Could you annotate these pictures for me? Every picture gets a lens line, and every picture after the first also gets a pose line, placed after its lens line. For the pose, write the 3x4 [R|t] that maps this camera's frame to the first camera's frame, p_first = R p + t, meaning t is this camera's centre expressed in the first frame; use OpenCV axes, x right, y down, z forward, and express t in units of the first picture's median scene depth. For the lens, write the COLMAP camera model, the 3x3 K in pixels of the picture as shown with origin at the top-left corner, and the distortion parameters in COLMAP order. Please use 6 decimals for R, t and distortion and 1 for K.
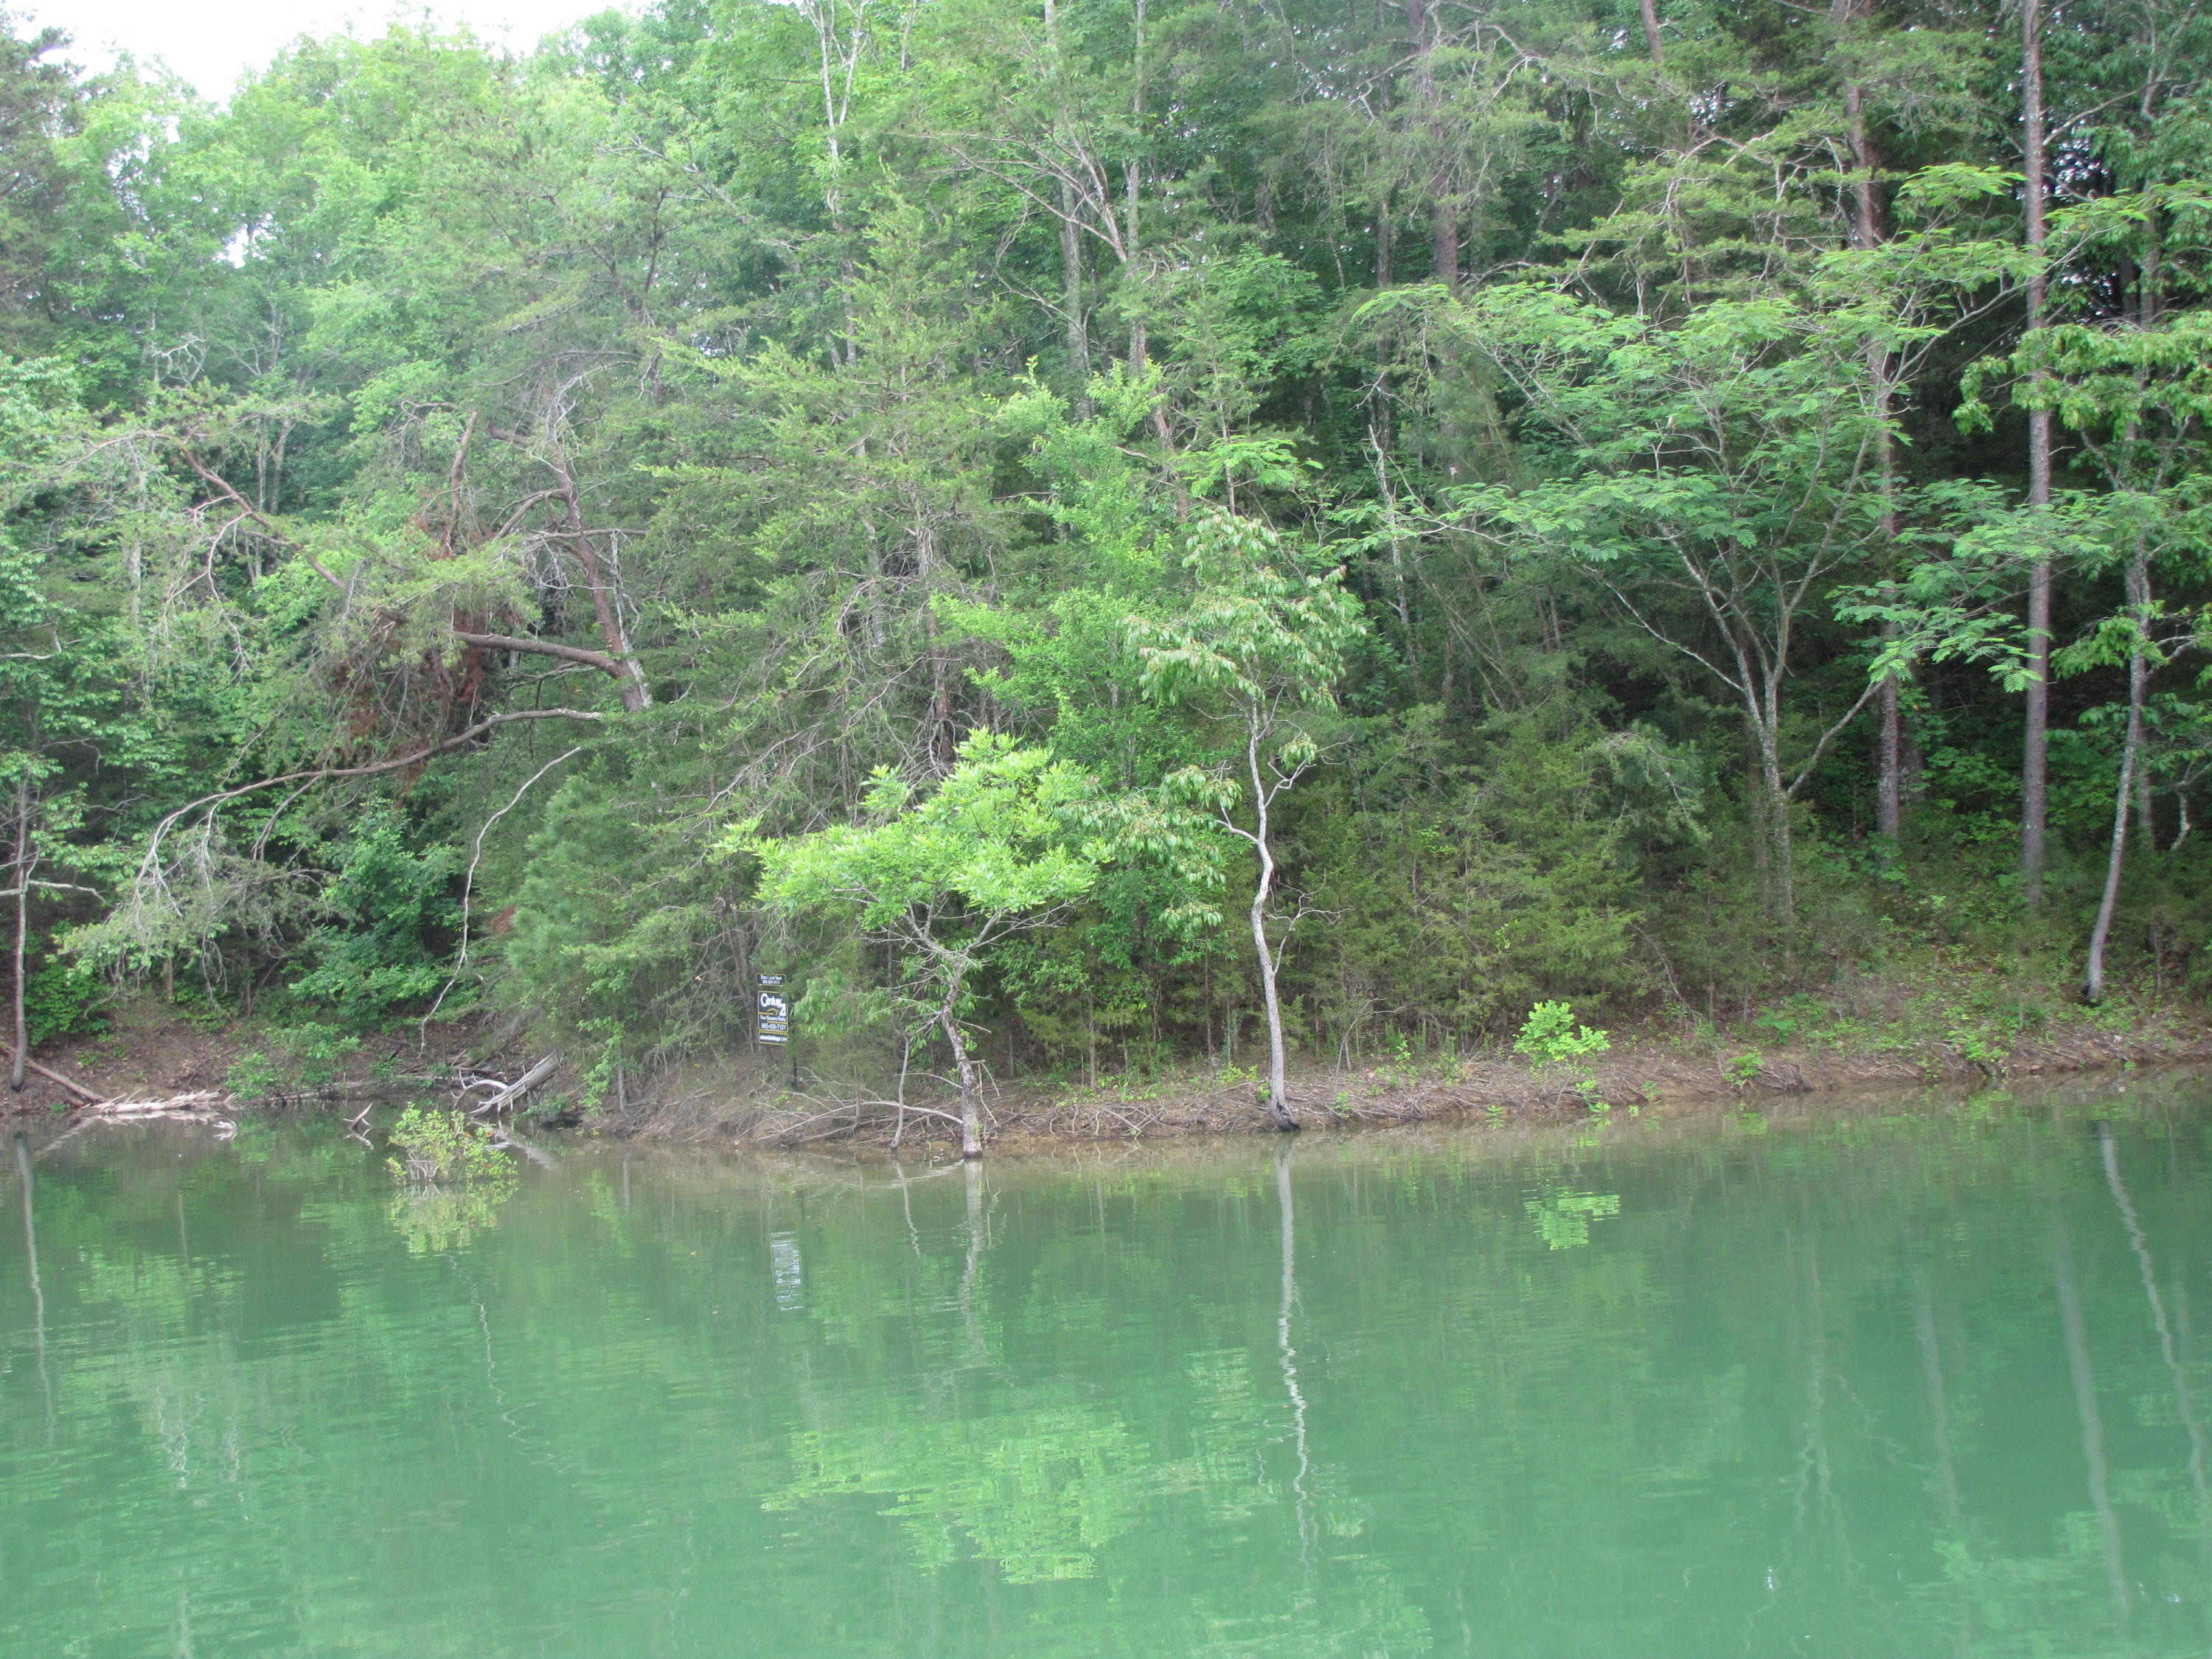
lens RADIAL K [[3737.1, 0, 1072.5], [0, 3737.1, 814.5], [0, 0, 1]] dist [0.080824, 0.348724]
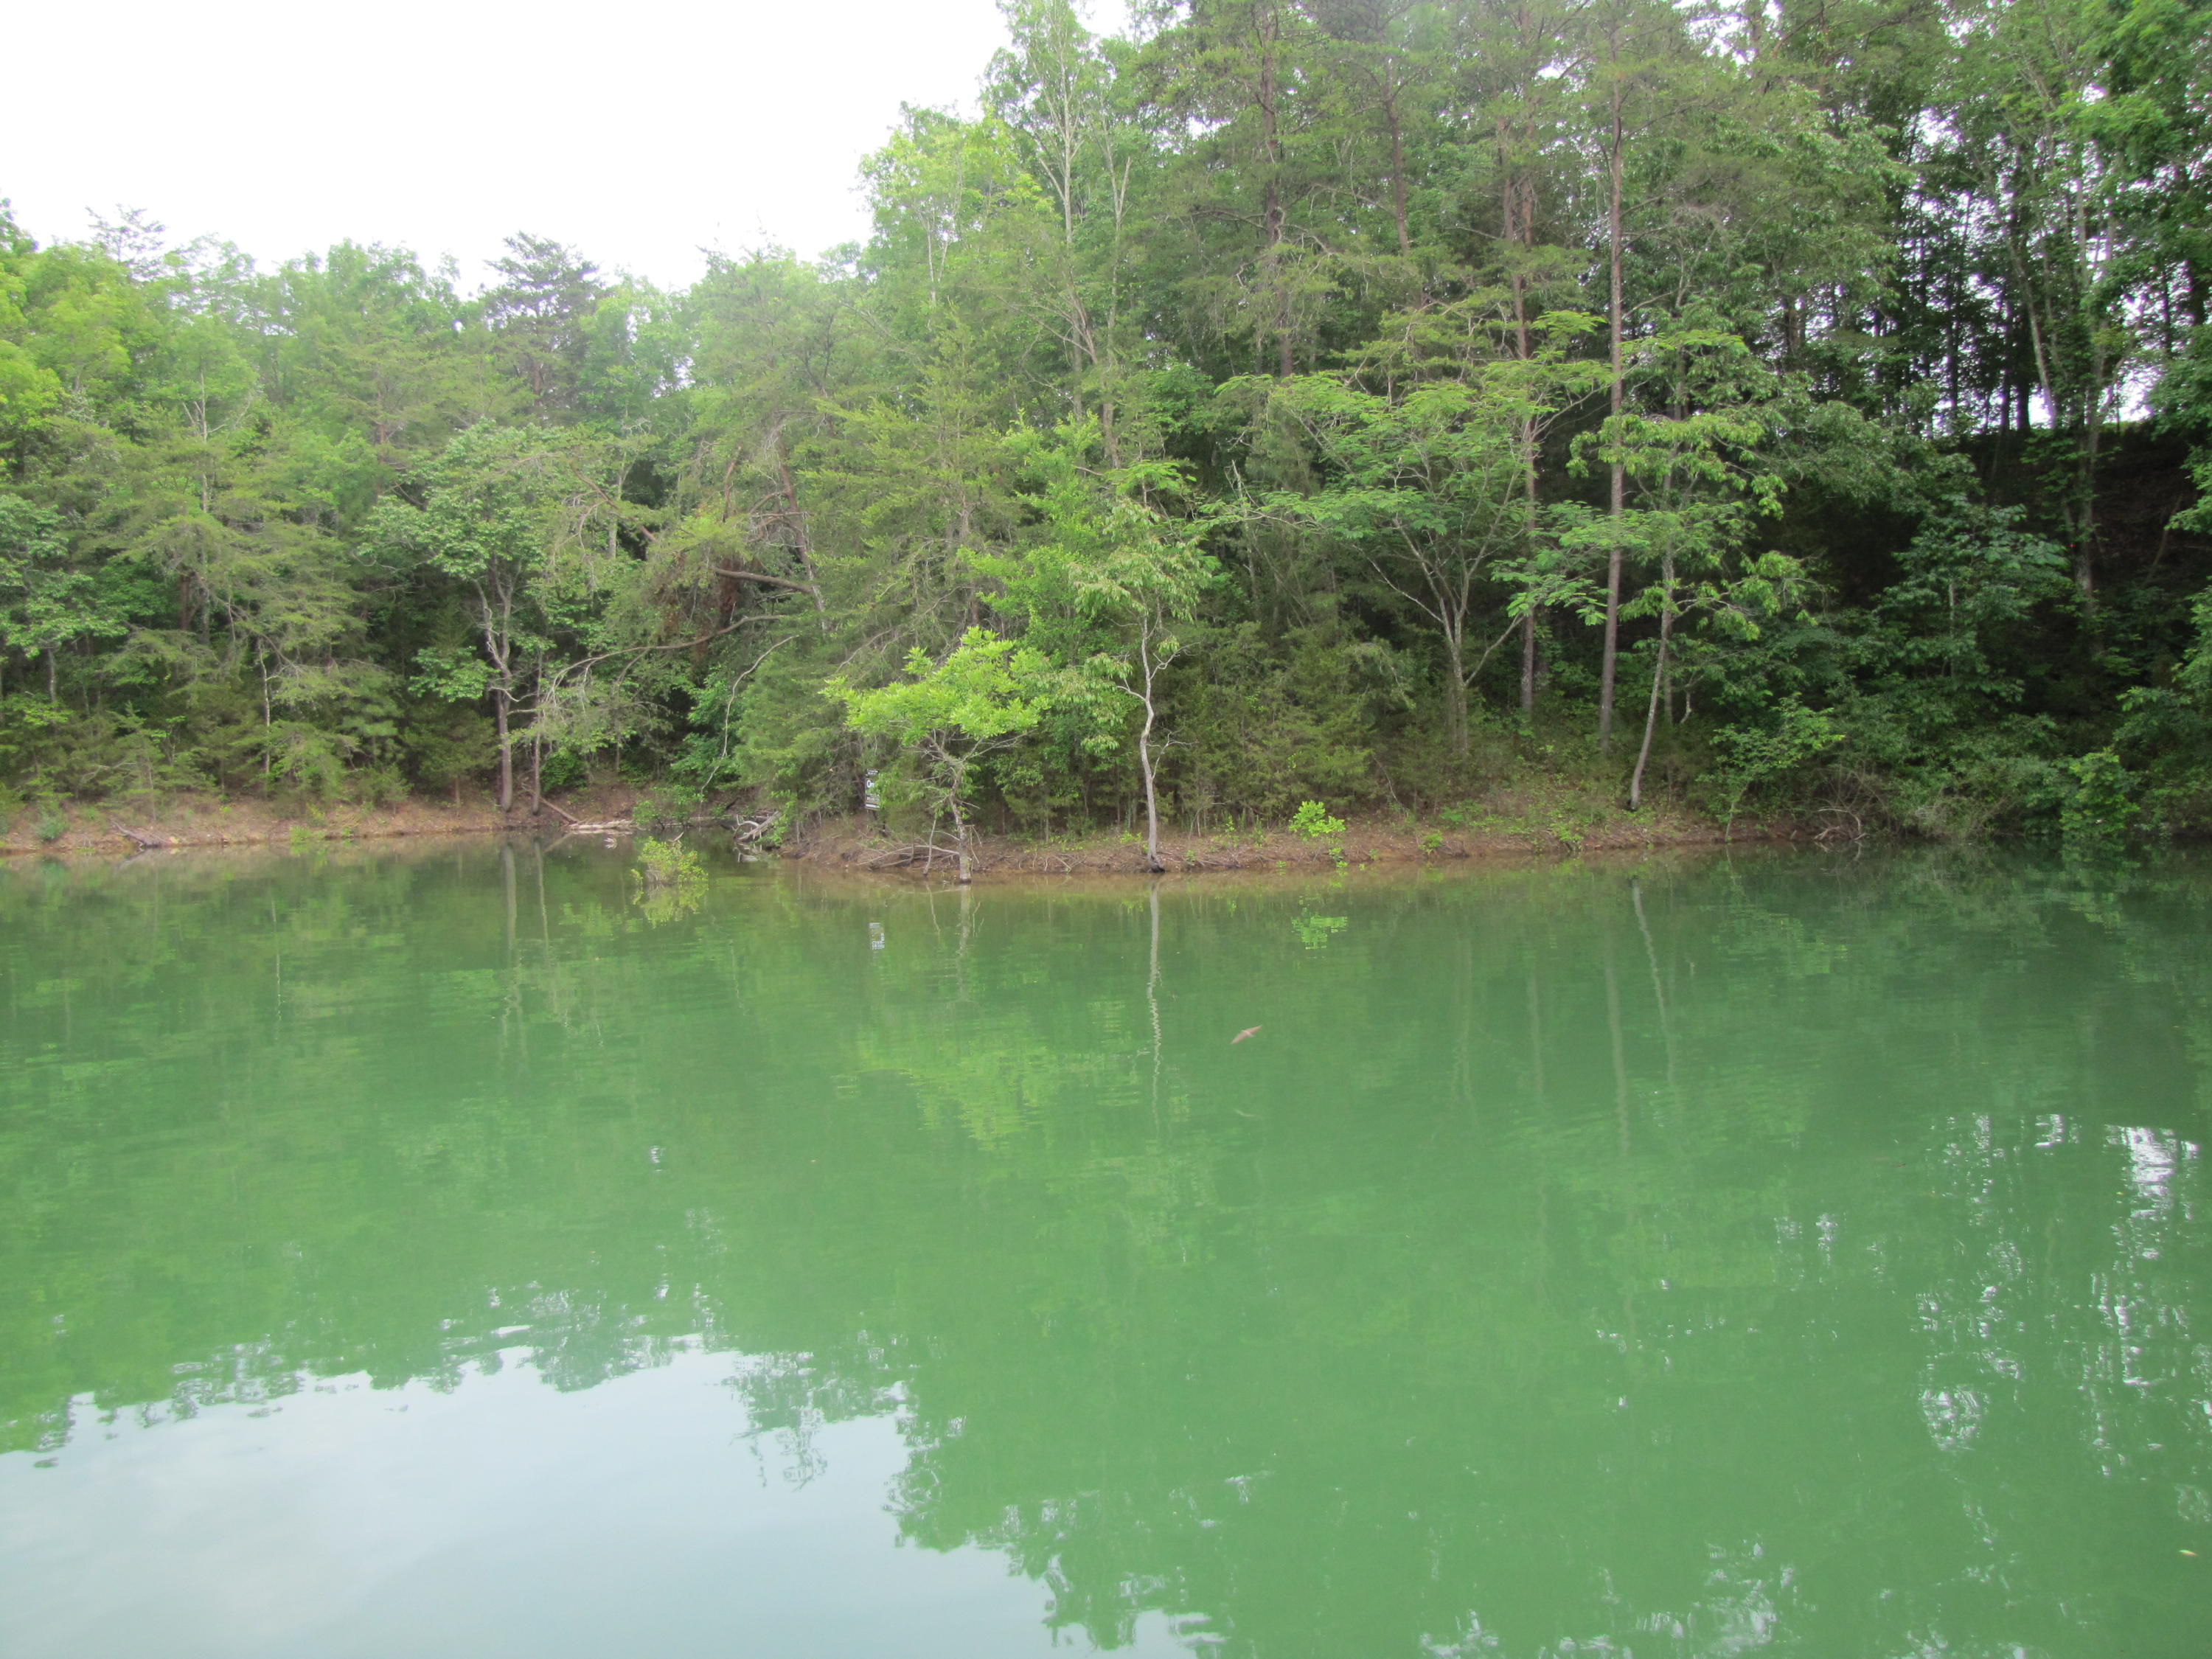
lens RADIAL K [[1859.5, 0, 1098.1], [0, 1859.5, 805.7], [0, 0, 1]] dist [-0.190615, 0.184556]
pose [[0.999026, 0.032579, -0.029751, 0.051862], [-0.030635, 0.997505, 0.063597, 0.002061], [0.031748, -0.062624, 0.997532, 0.155370]]
